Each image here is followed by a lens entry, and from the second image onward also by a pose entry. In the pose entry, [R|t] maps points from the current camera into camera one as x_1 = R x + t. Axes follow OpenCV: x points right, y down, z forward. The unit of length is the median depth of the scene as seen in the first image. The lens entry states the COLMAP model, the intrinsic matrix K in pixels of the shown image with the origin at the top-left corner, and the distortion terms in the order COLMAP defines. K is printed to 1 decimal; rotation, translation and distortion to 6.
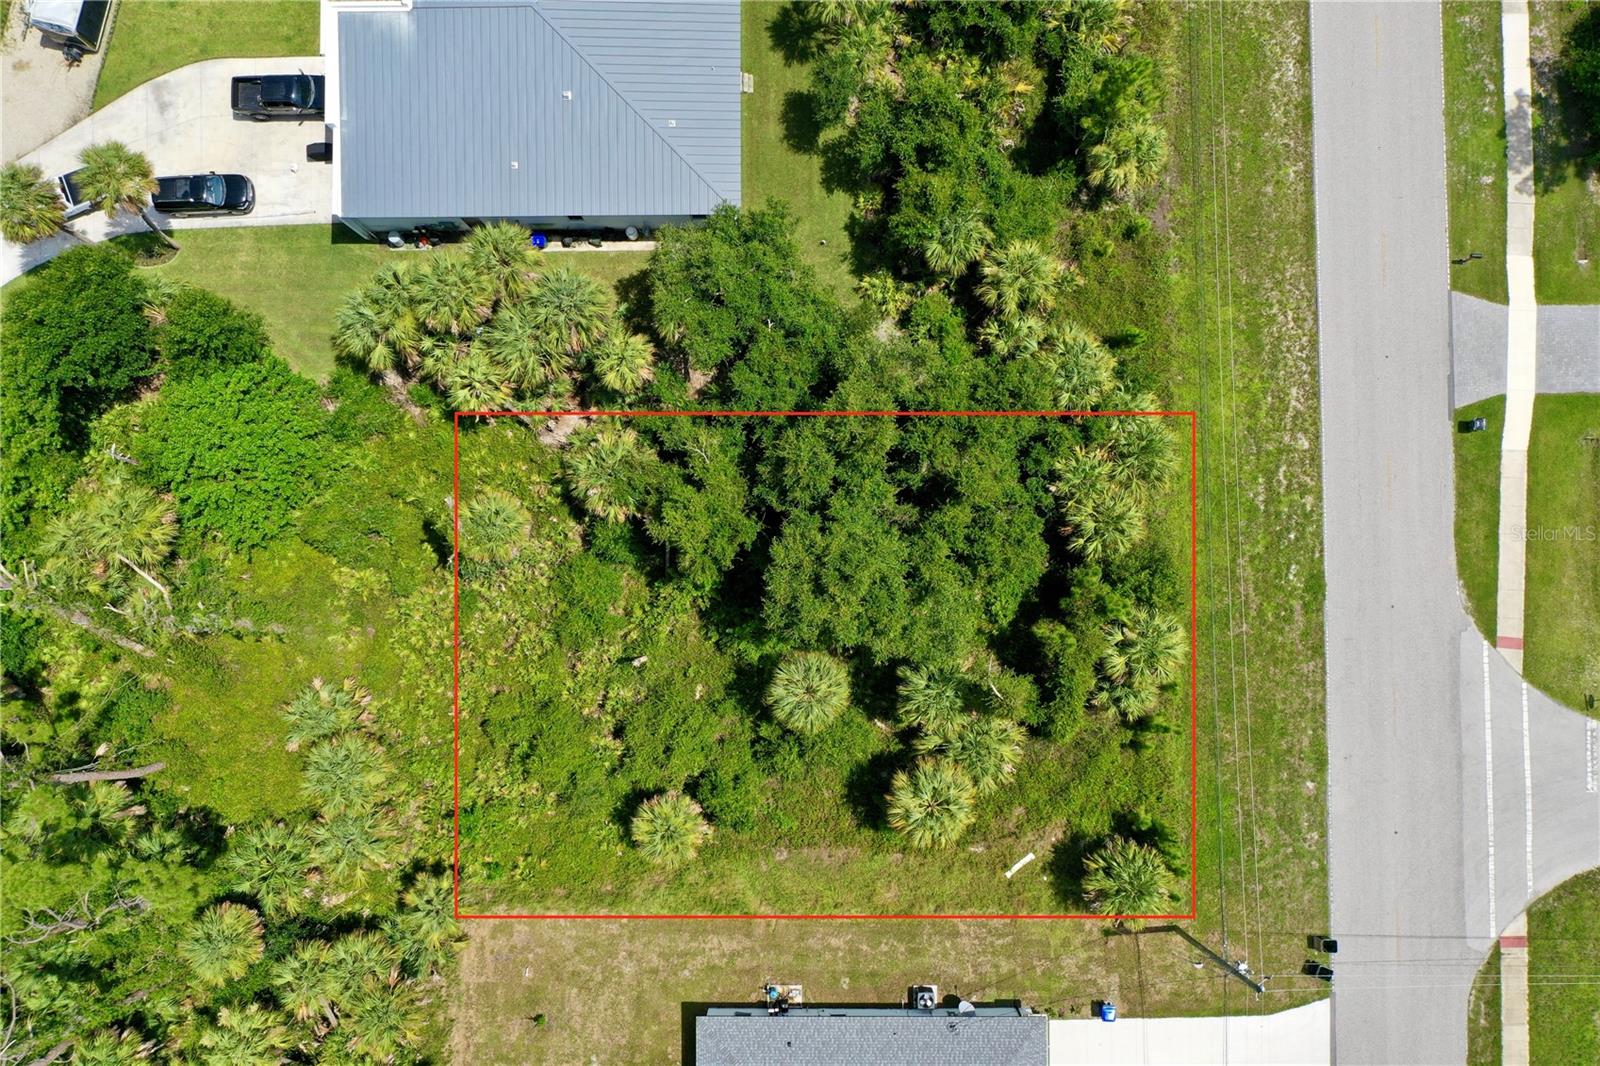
lens RADIAL K [[1289.5, 0, 800.0], [0, 1289.5, 533.0], [0, 0, 1]] dist [-0.005598, -0.013208]
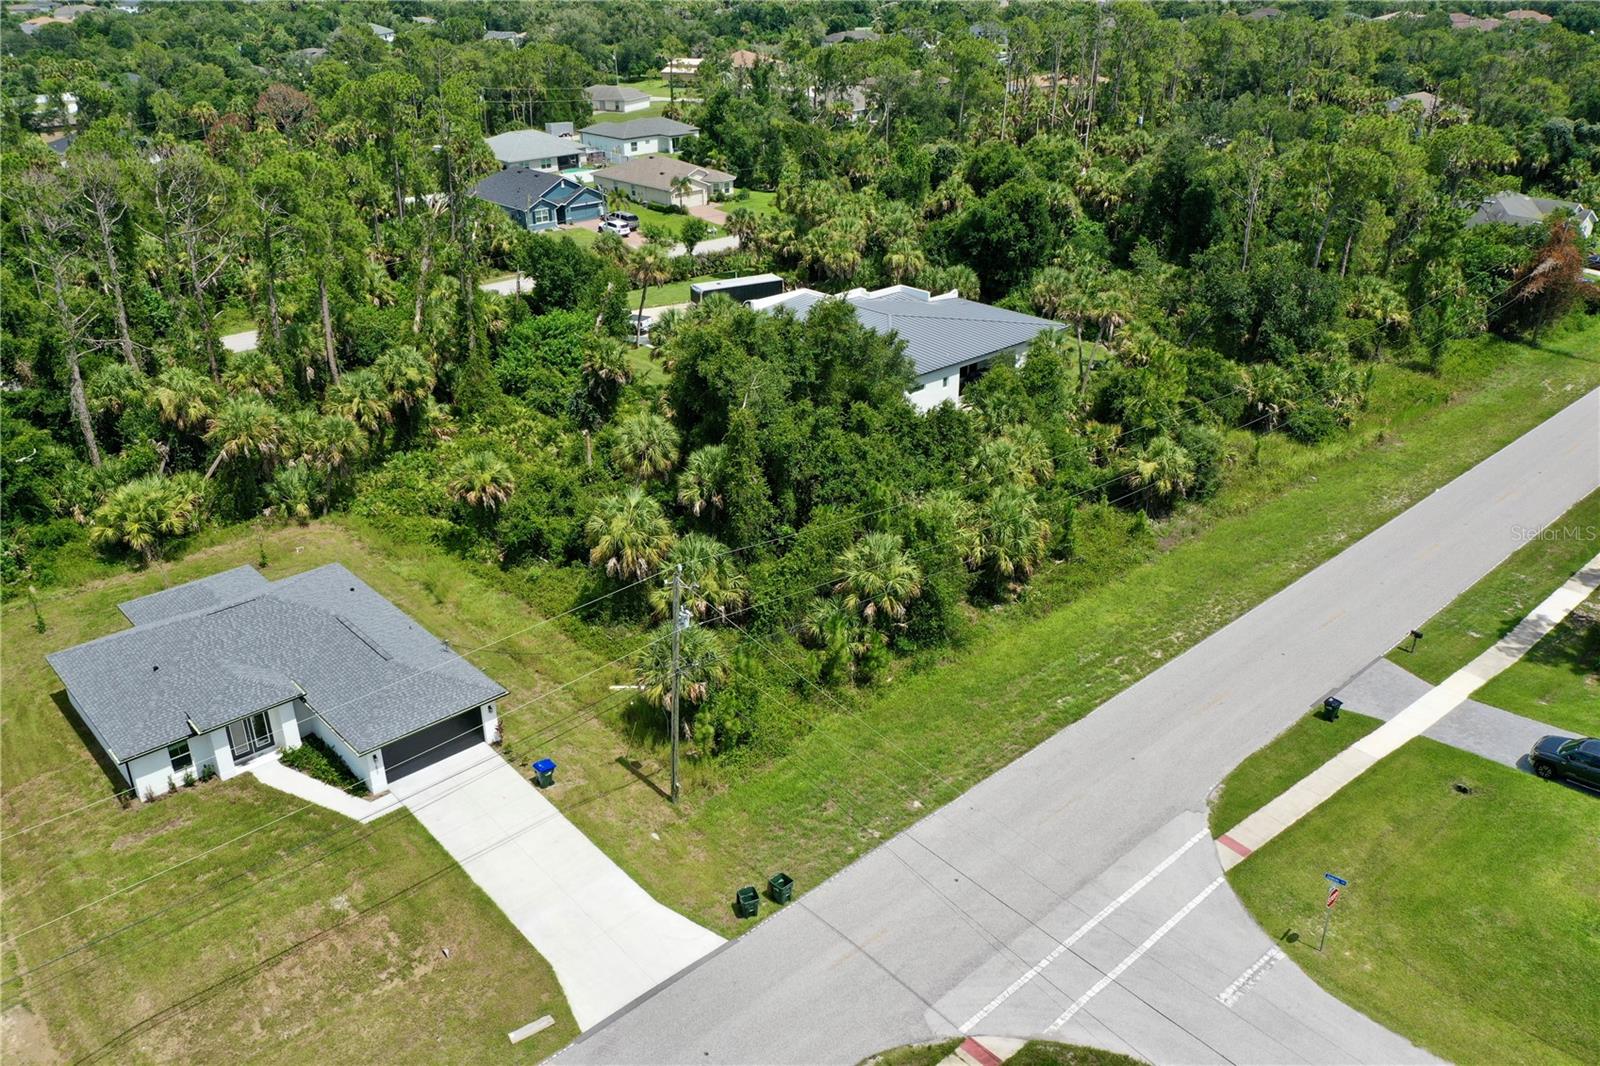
lens RADIAL K [[1259.5, 0, 803.5], [0, 1259.5, 536.5], [0, 0, 1]] dist [-0.009004, 0.002069]
pose [[0.673752, 0.328519, -0.661916, 0.814568], [-0.738469, 0.331898, -0.586948, 0.654924], [0.026865, 0.884262, 0.466218, 0.479306]]
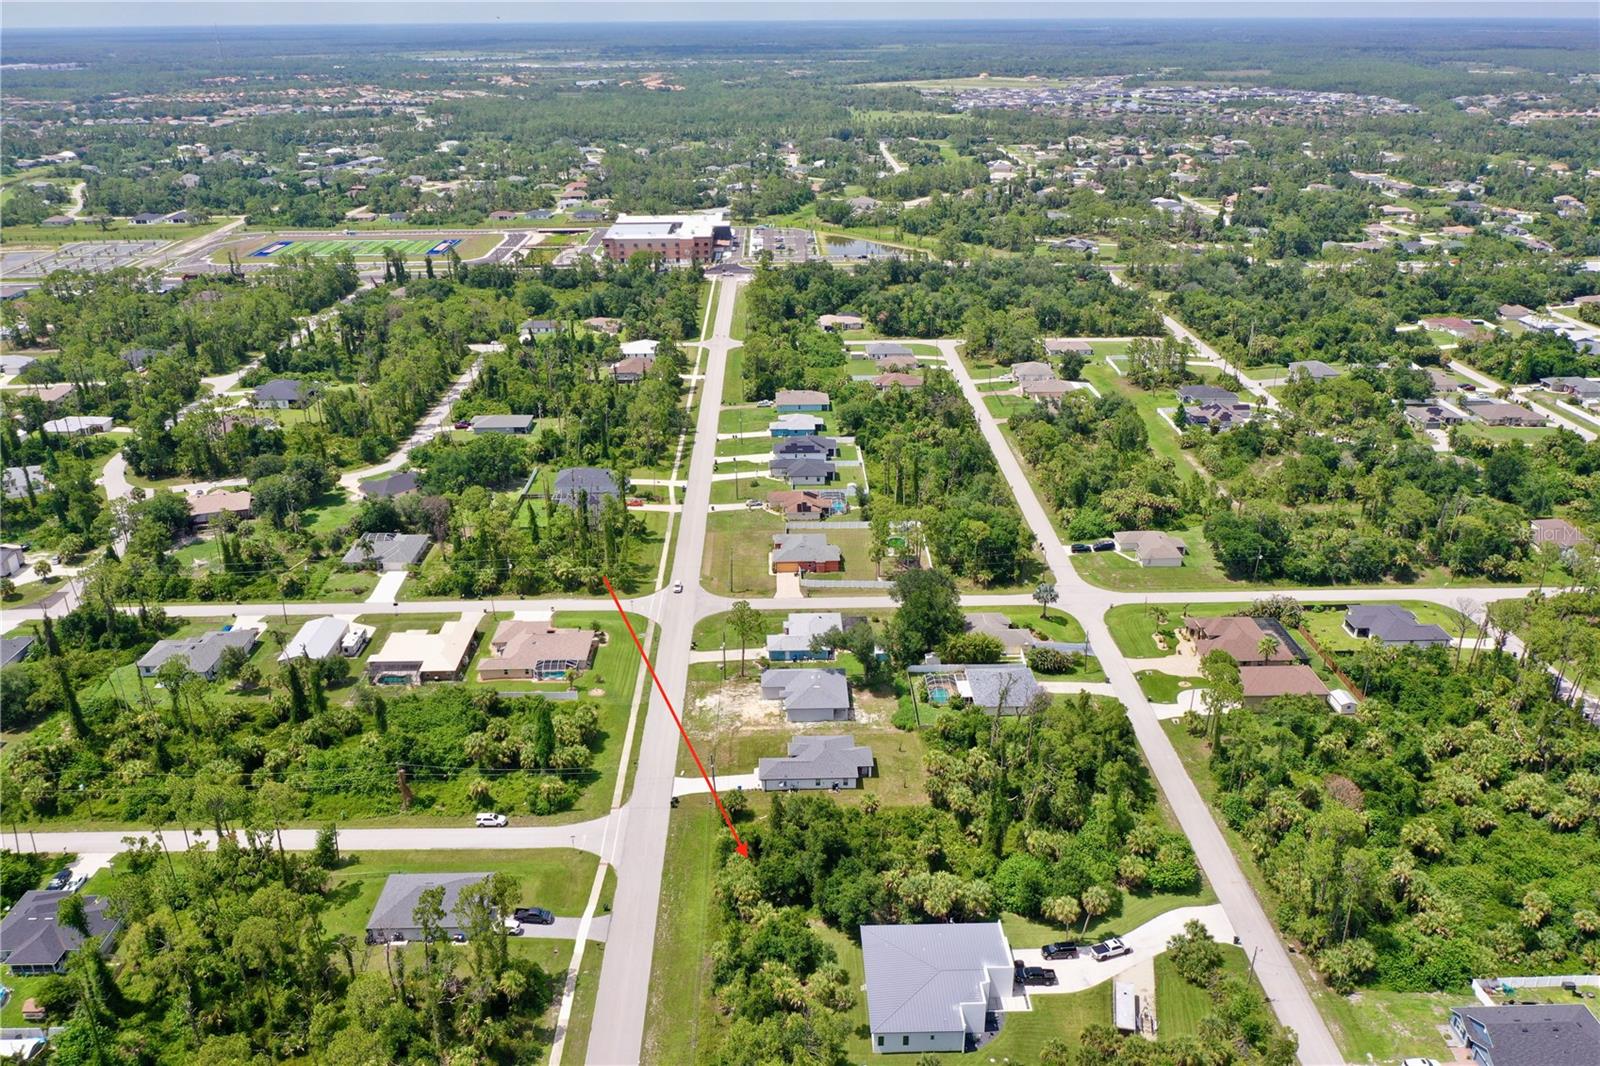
lens RADIAL K [[1264.8, 0, 800.9], [0, 1264.8, 529.3], [0, 0, 1]] dist [-0.005404, 0.002239]
pose [[-0.999594, 0.027337, -0.008060, 0.081660], [-0.016930, -0.342027, 0.939538, -2.494076], [0.022928, 0.939292, 0.342351, -0.779779]]
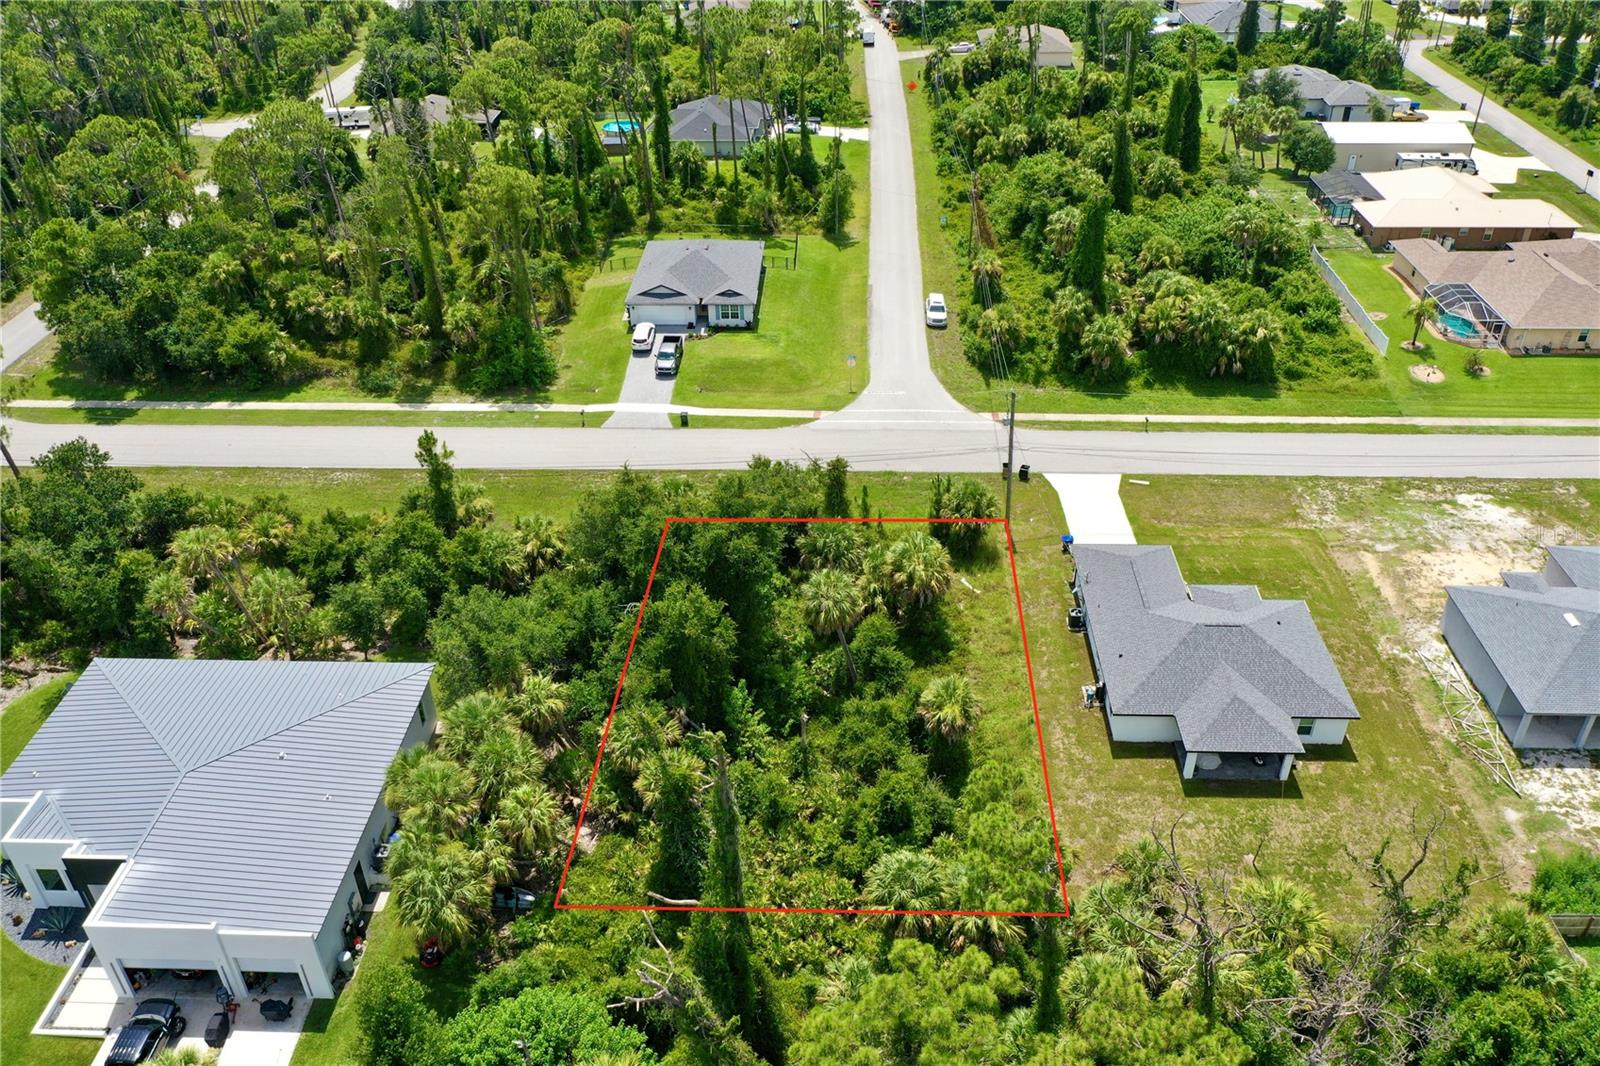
lens RADIAL K [[1262.8, 0, 801.2], [0, 1262.8, 529.3], [0, 0, 1]] dist [-0.006283, 0.001301]
pose [[0.041214, -0.540319, 0.840450, -0.904302], [0.998738, 0.046450, -0.019114, 0.102584], [-0.028711, 0.840177, 0.541551, 0.238907]]
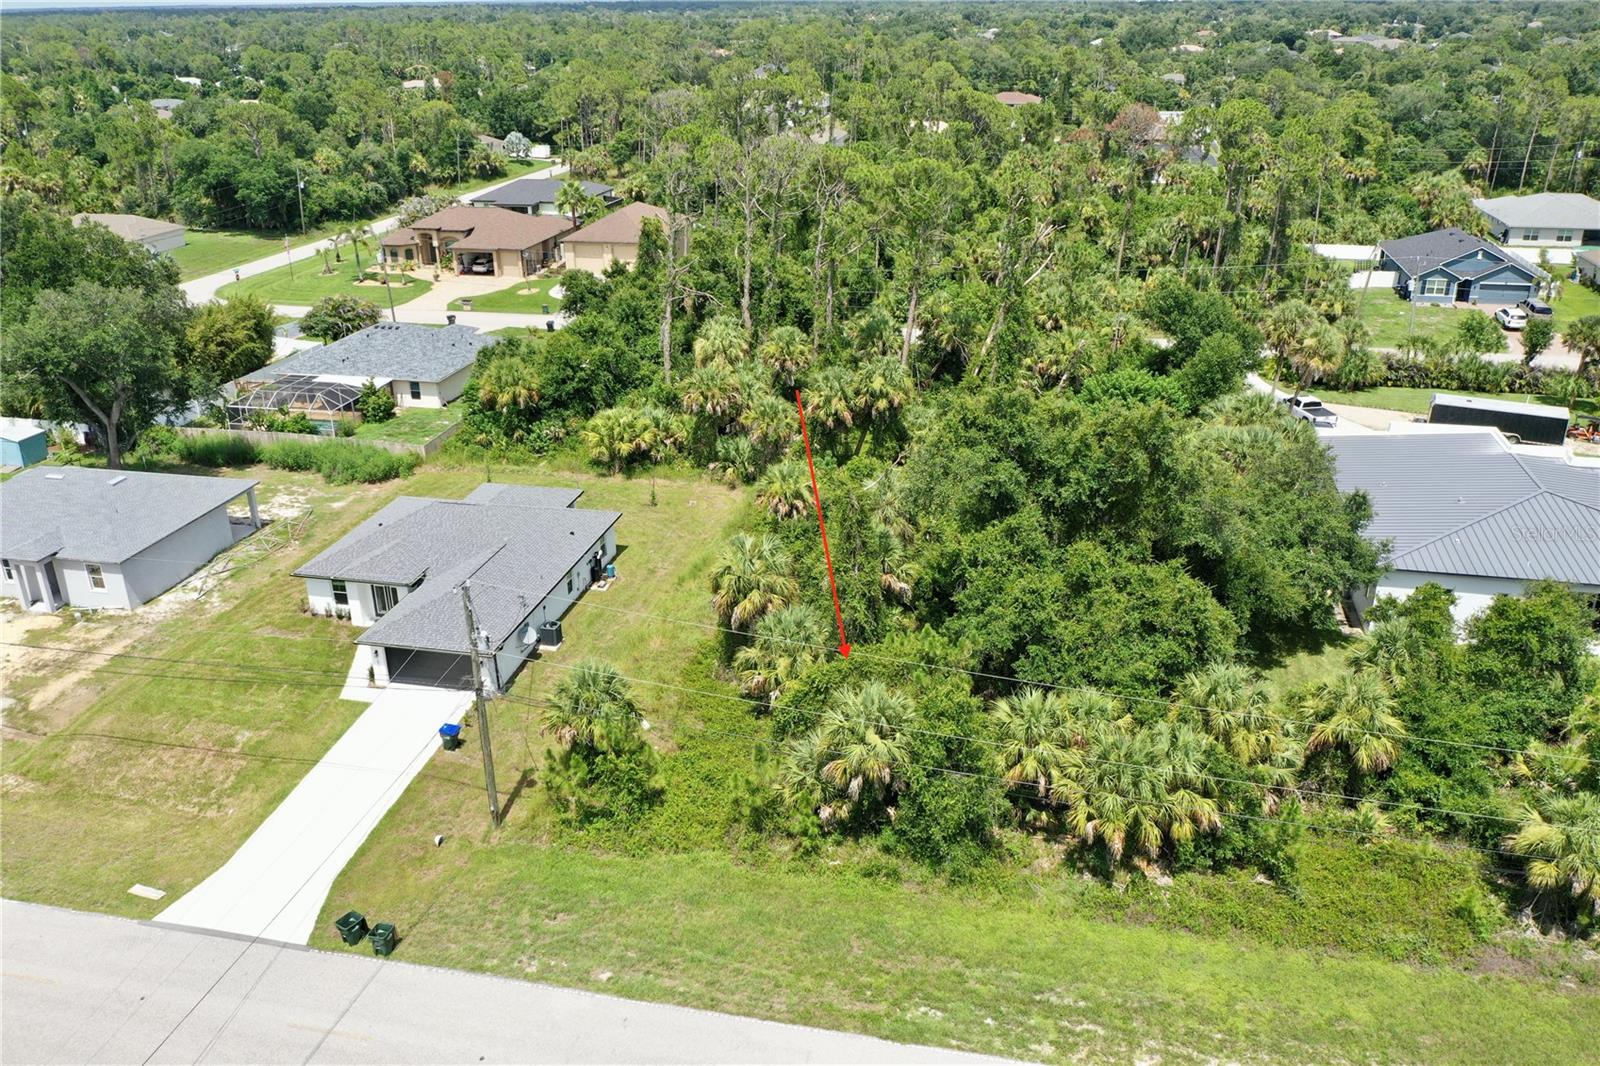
lens RADIAL K [[1262.8, 0, 801.2], [0, 1262.8, 529.3], [0, 0, 1]] dist [-0.006283, 0.001301]
pose [[-0.223002, 0.398851, -0.889488, 0.853352], [-0.973177, -0.038164, 0.226870, -0.038833], [0.056541, 0.916221, 0.396663, 0.540148]]
